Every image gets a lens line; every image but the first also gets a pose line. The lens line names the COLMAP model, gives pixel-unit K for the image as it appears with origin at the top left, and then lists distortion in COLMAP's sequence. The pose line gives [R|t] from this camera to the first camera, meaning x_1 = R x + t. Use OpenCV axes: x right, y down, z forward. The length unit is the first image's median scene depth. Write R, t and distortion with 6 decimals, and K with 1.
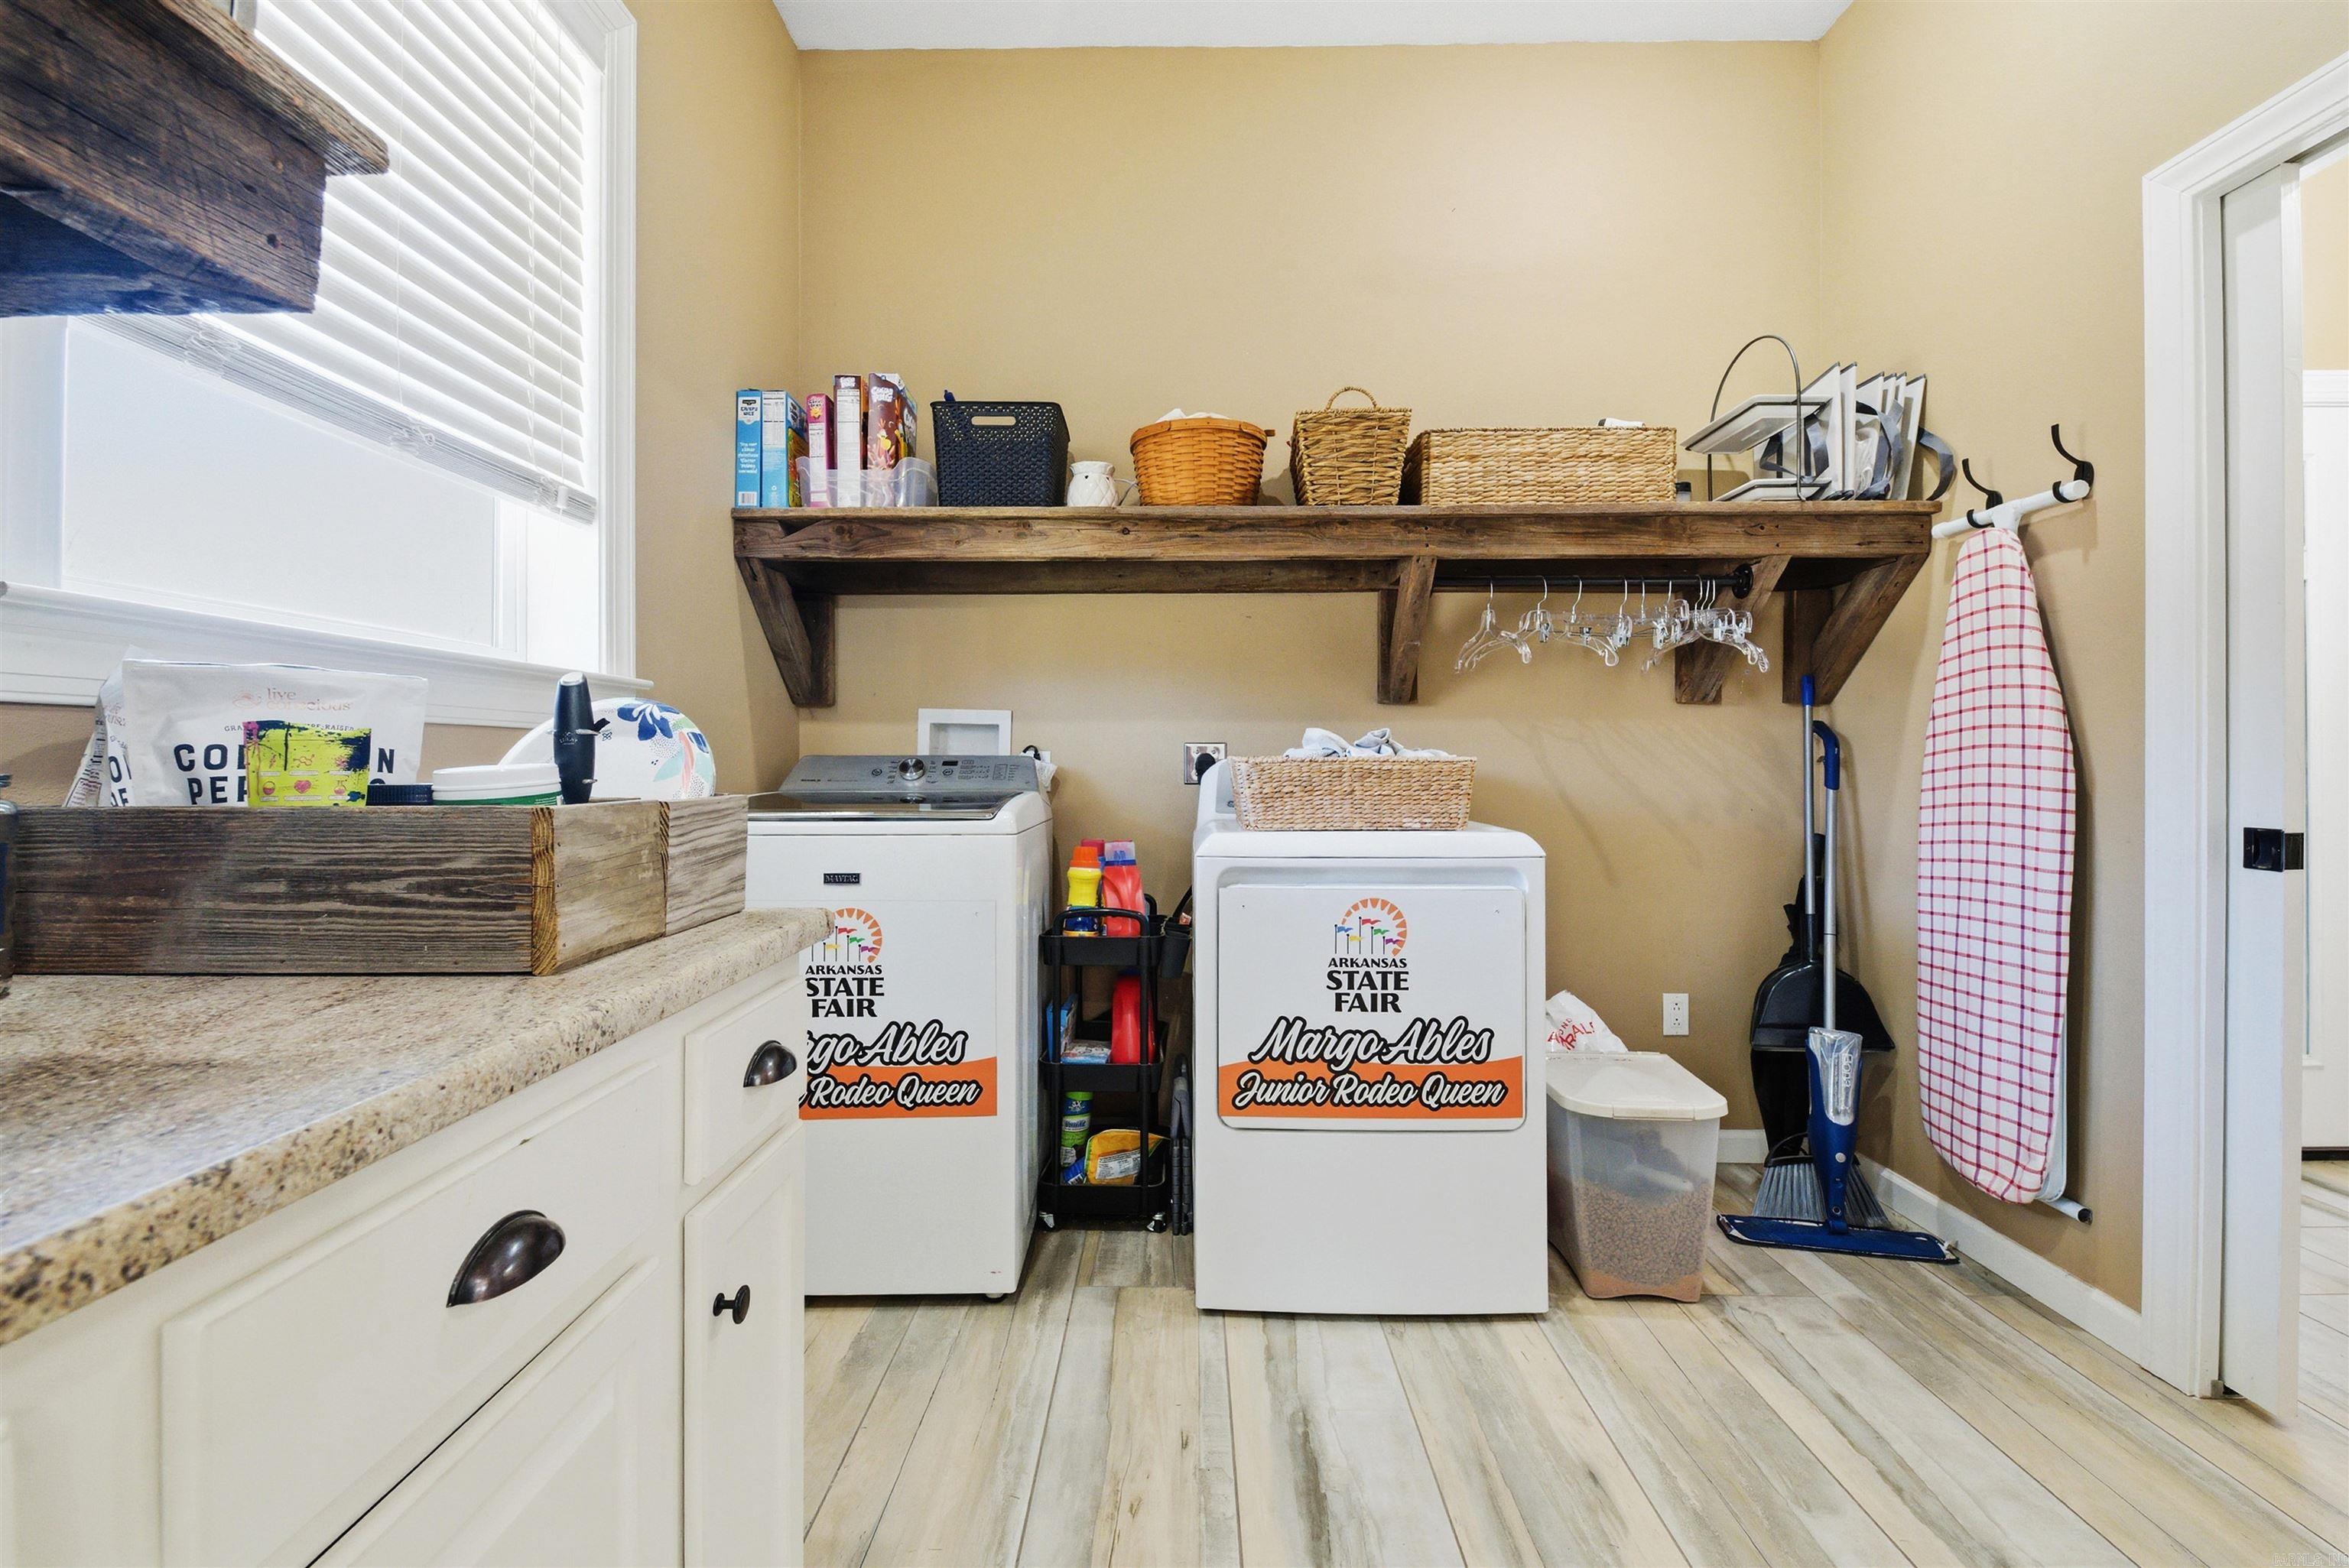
lens RADIAL K [[966.0, 0, 1173.3], [0, 966.0, 771.8], [0, 0, 1]] dist [0.002462, 0.000102]
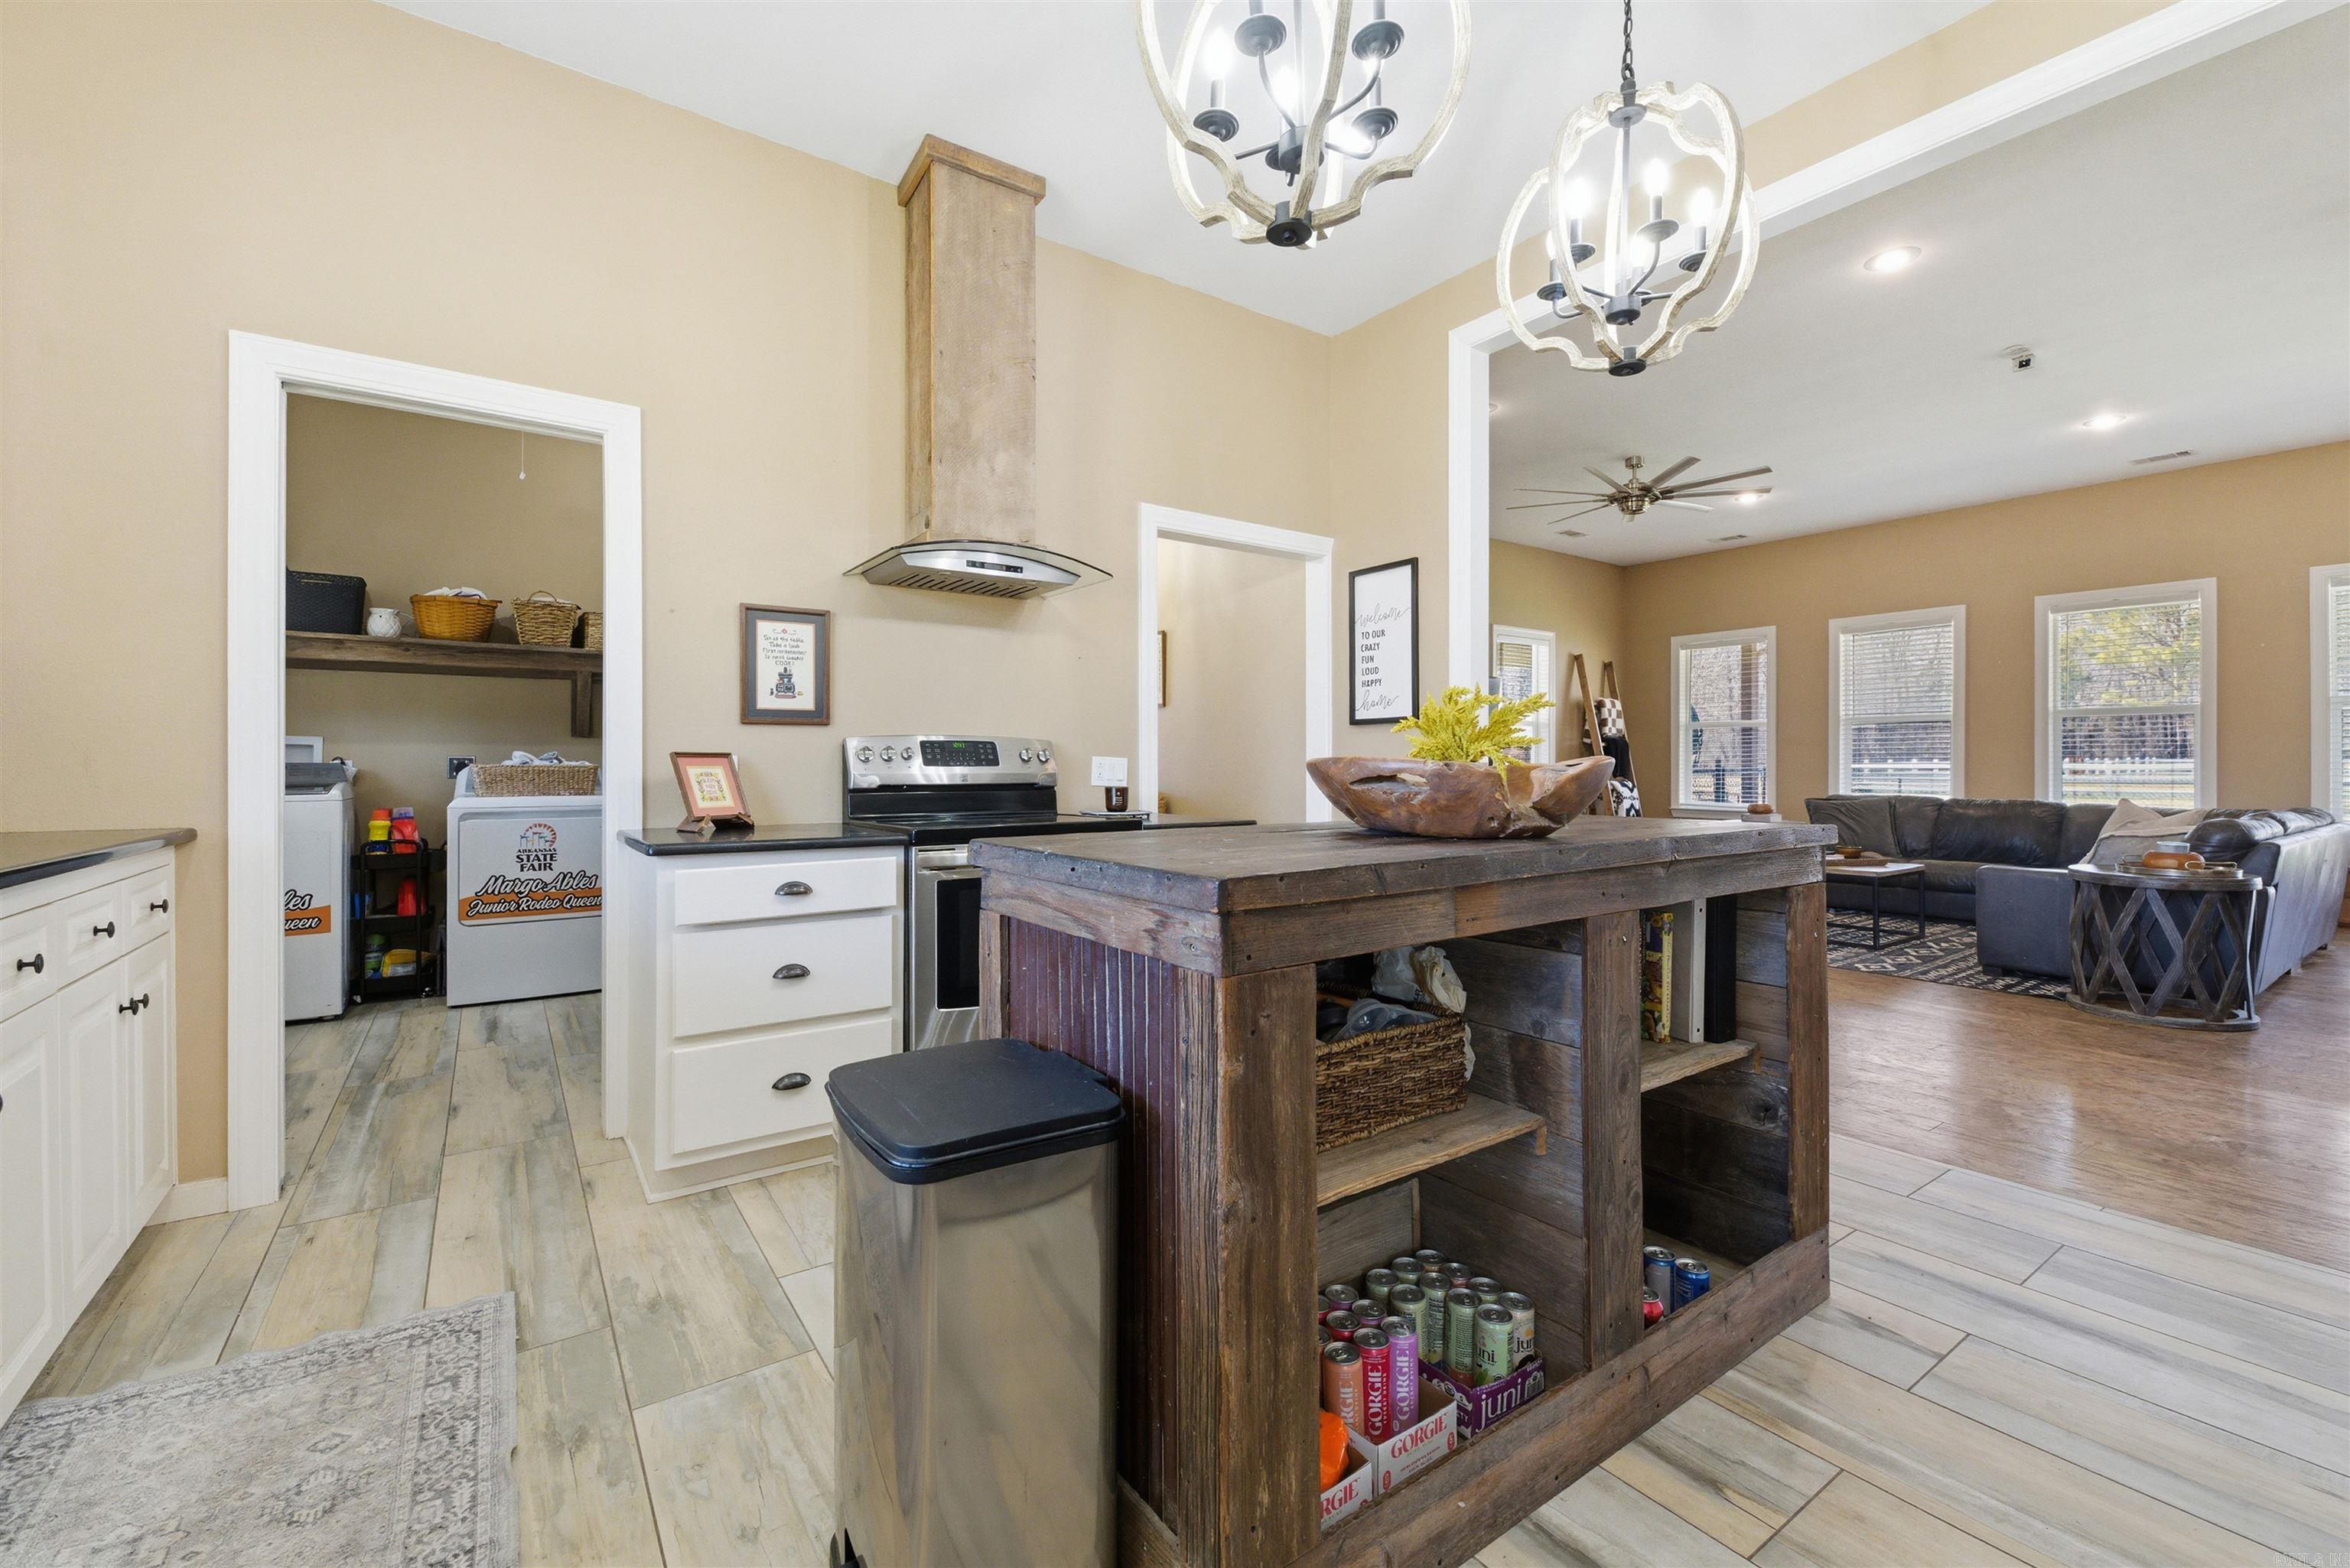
lens RADIAL K [[966.5, 0, 1179.3], [0, 966.5, 765.2], [0, 0, 1]] dist [0.002462, 0.000102]
pose [[0.808806, -0.001580, 0.588074, 0.067107], [0.003929, 0.999989, -0.002716, -0.001417], [-0.588063, 0.004507, 0.808803, -1.595306]]
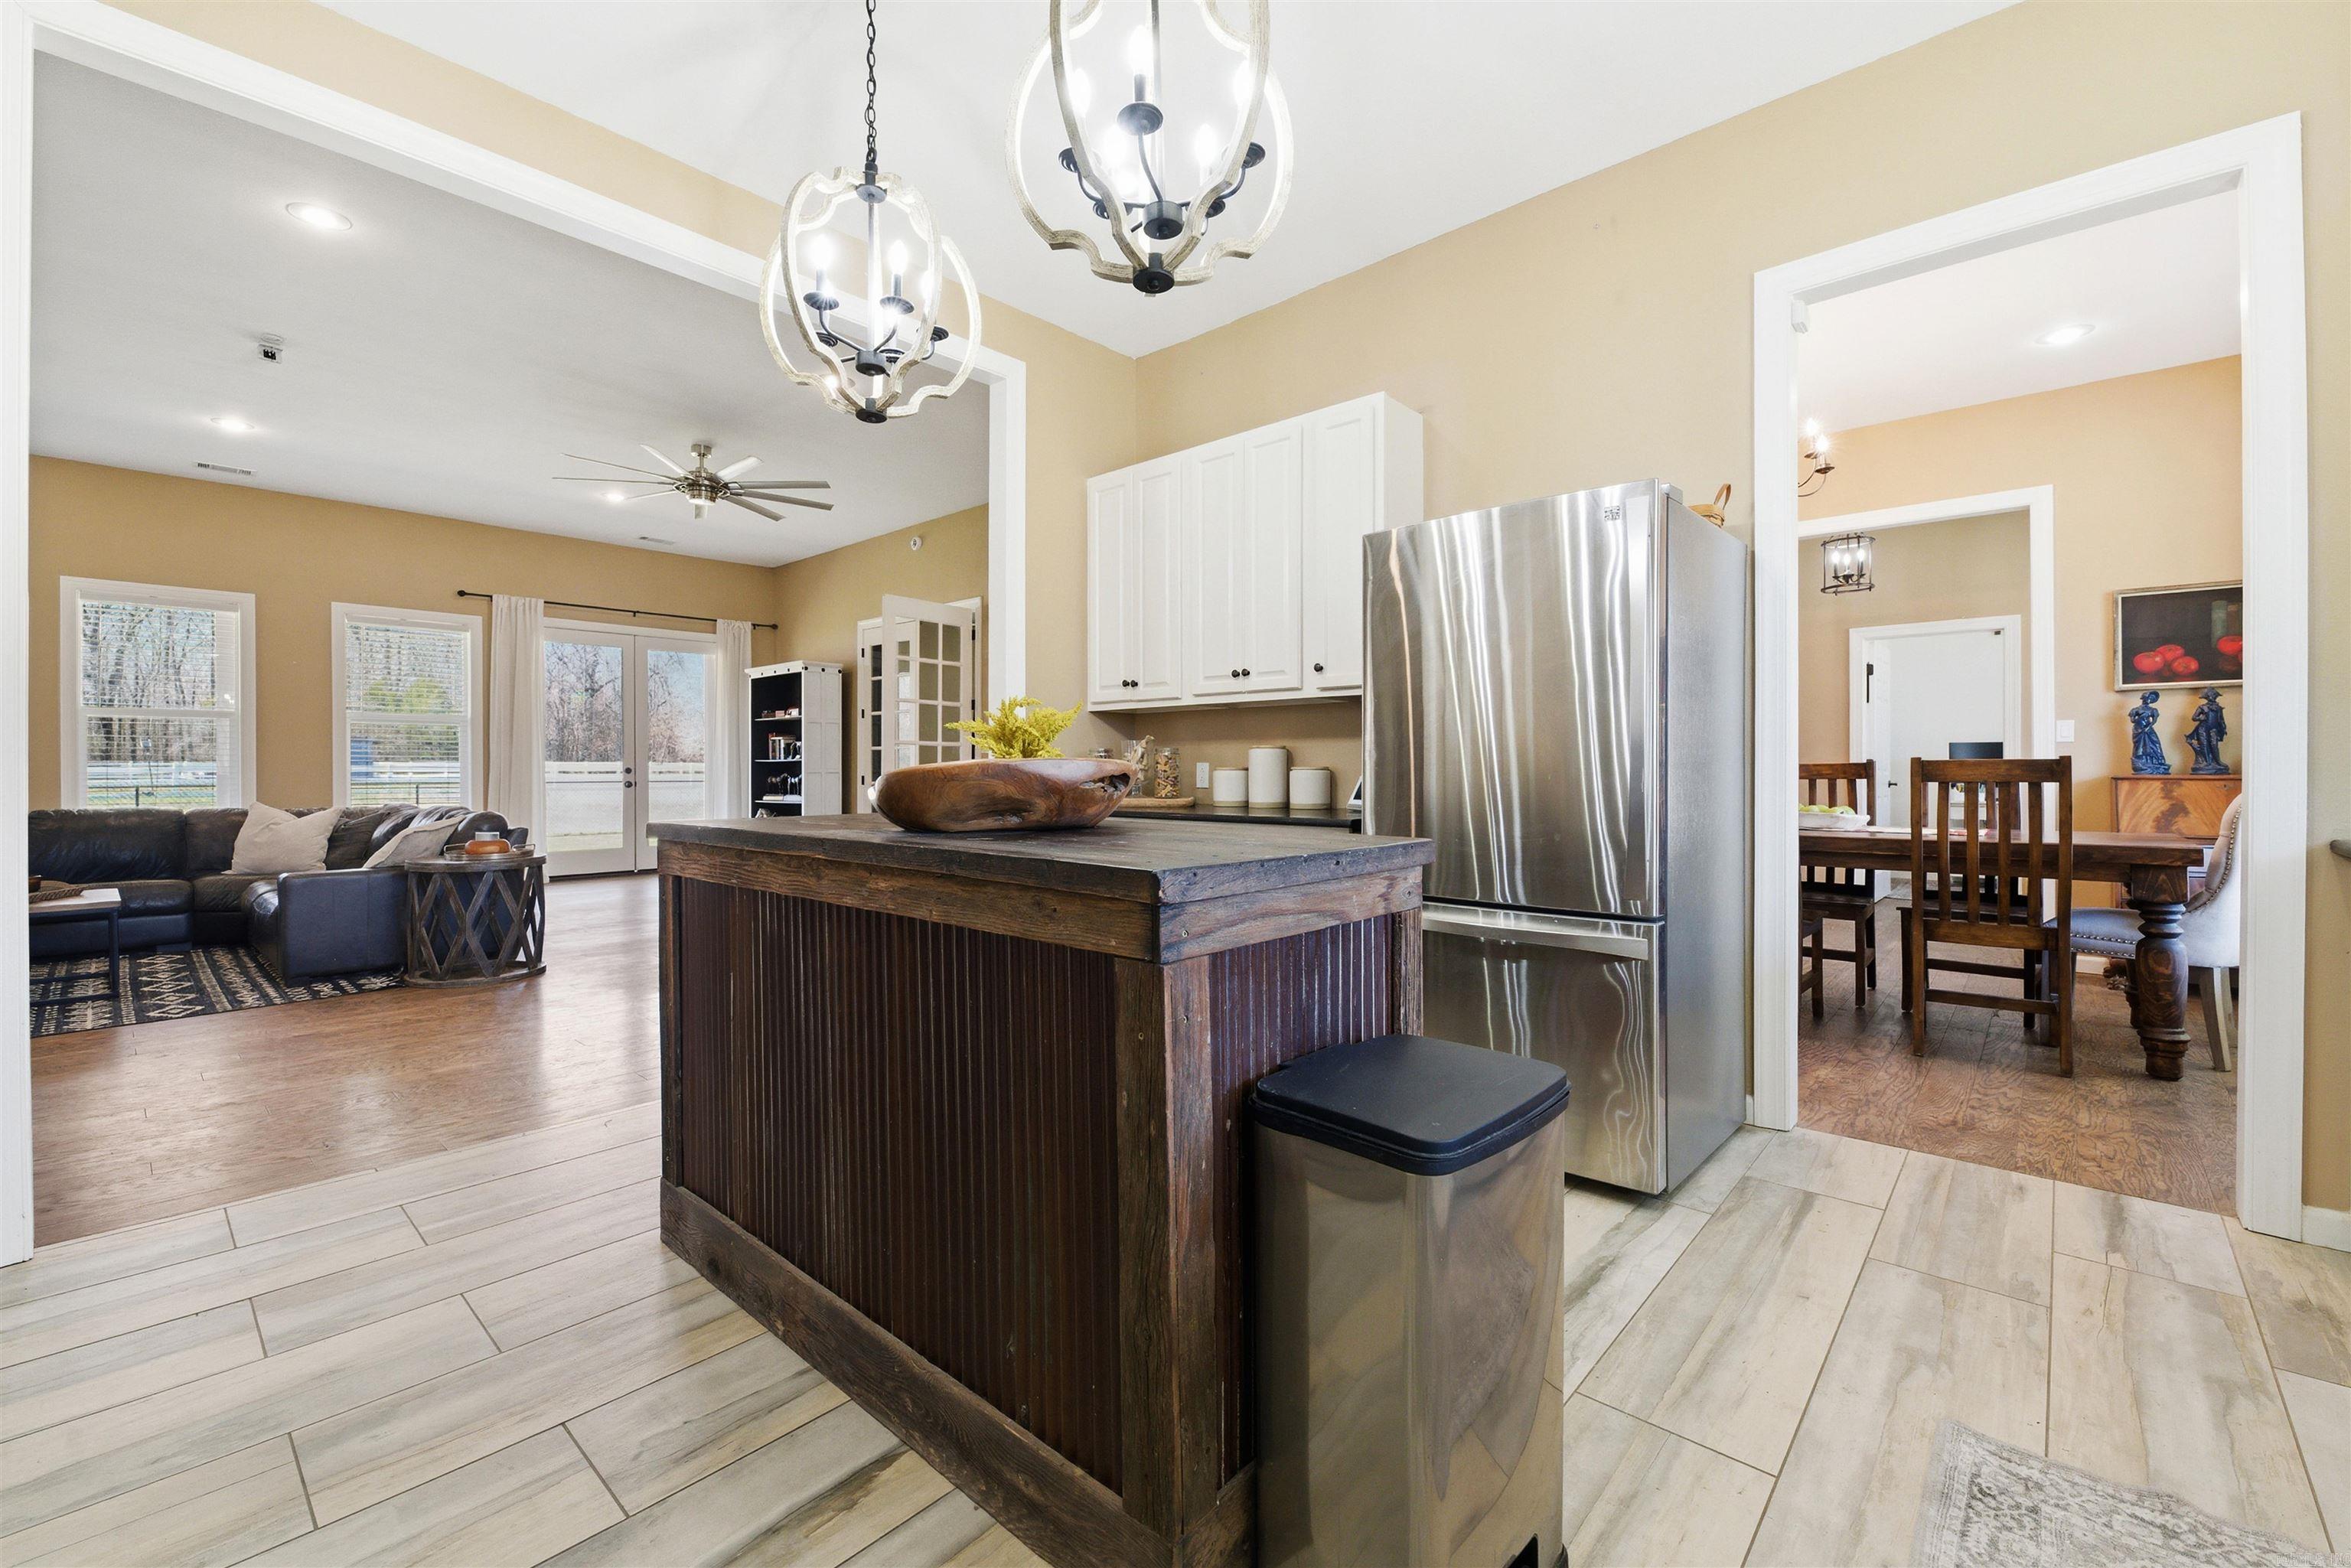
lens RADIAL K [[966.9, 0, 1155.7], [0, 966.9, 767.1], [0, 0, 1]] dist [0.002462, 0.000102]
pose [[-0.746810, -0.000139, 0.665037, -0.024472], [0.001627, 0.999997, 0.002036, -0.007774], [-0.665035, 0.002602, -0.746808, 1.029036]]
